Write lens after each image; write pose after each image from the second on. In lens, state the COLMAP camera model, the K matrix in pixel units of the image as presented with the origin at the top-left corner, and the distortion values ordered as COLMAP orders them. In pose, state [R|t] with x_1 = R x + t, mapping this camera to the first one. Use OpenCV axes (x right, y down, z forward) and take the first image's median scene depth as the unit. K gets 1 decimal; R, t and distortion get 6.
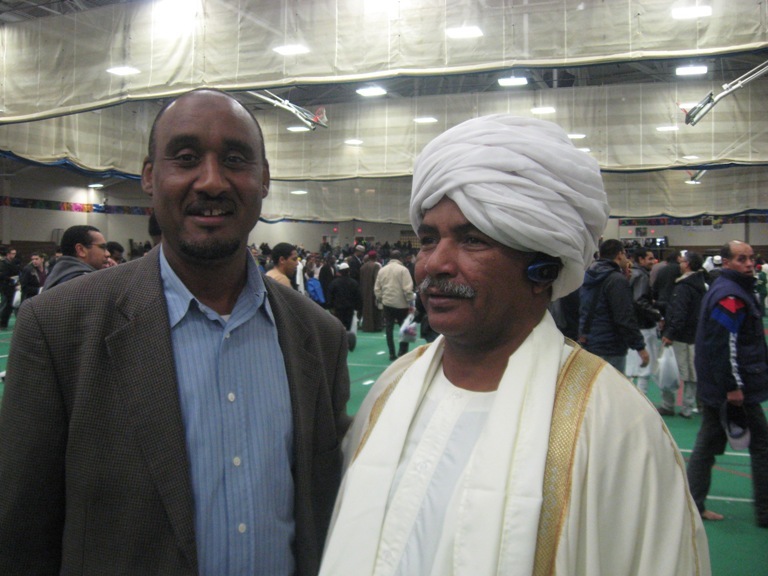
lens RADIAL K [[803.9, 0, 381.4], [0, 803.9, 279.6], [0, 0, 1]] dist [-0.147549, 0.093393]
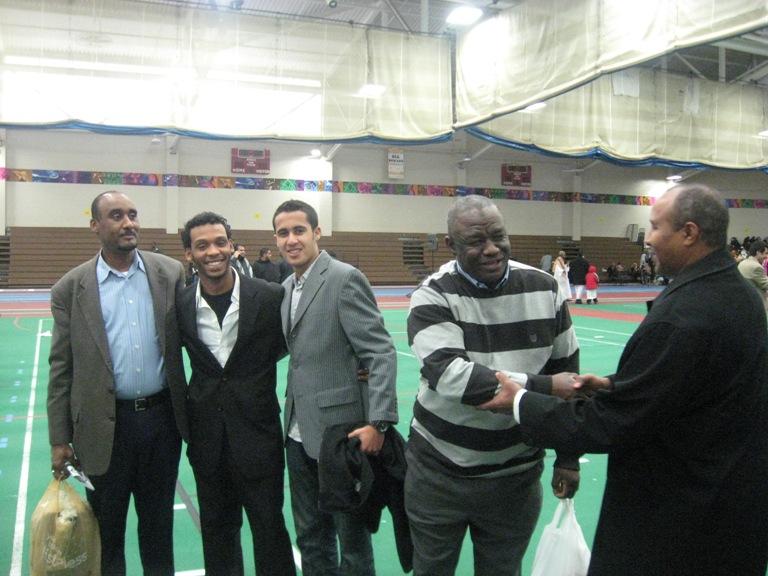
lens RADIAL K [[803.9, 0, 381.4], [0, 803.9, 279.6], [0, 0, 1]] dist [-0.147549, 0.093393]
pose [[0.706538, 0.021830, -0.707338, 0.118995], [-0.019587, 0.999744, 0.011289, -0.003075], [0.707404, 0.005879, 0.706785, 0.191610]]
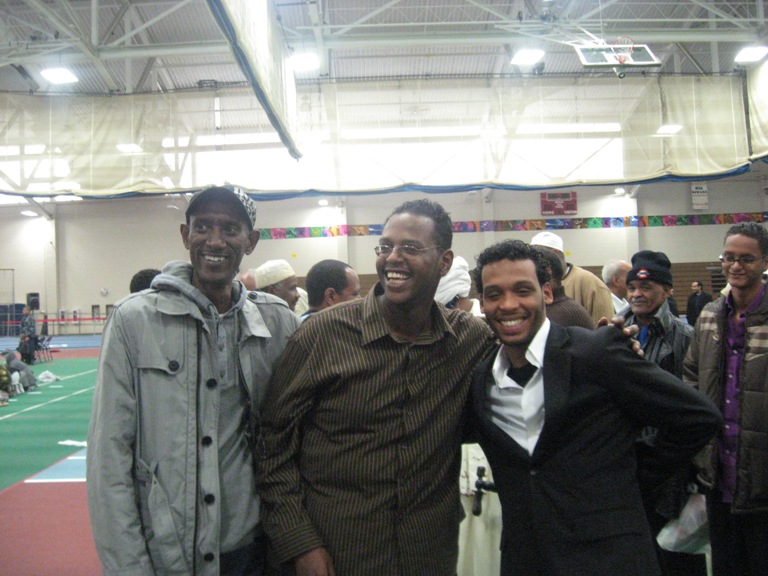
lens RADIAL K [[803.9, 0, 381.4], [0, 803.9, 279.6], [0, 0, 1]] dist [-0.147549, 0.093393]
pose [[0.389359, -0.038486, -0.920282, 0.226695], [0.017934, 0.999254, -0.034201, -0.000388], [0.920912, -0.003188, 0.389759, 0.110768]]
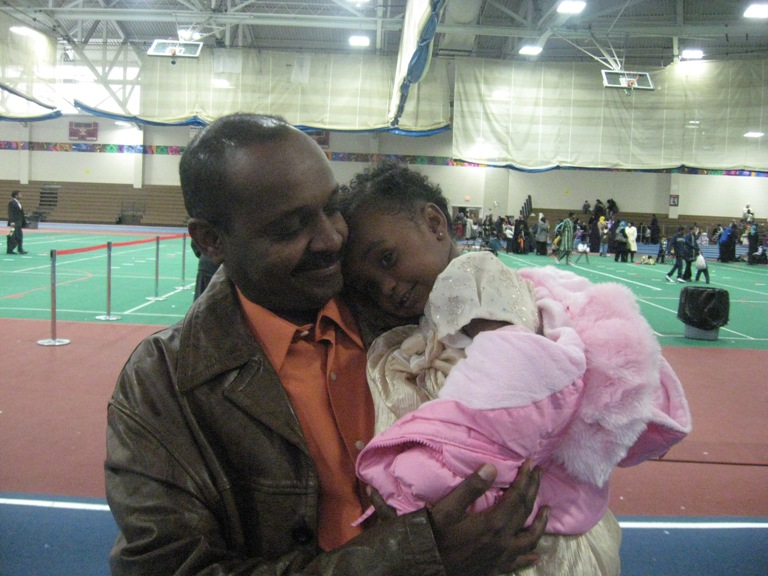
lens RADIAL K [[803.9, 0, 381.4], [0, 803.9, 279.6], [0, 0, 1]] dist [-0.147549, 0.093393]
pose [[0.383410, 0.088359, -0.919342, 1.078103], [-0.062554, 0.995612, 0.069602, -0.015197], [0.921457, 0.030823, 0.387255, 1.053421]]
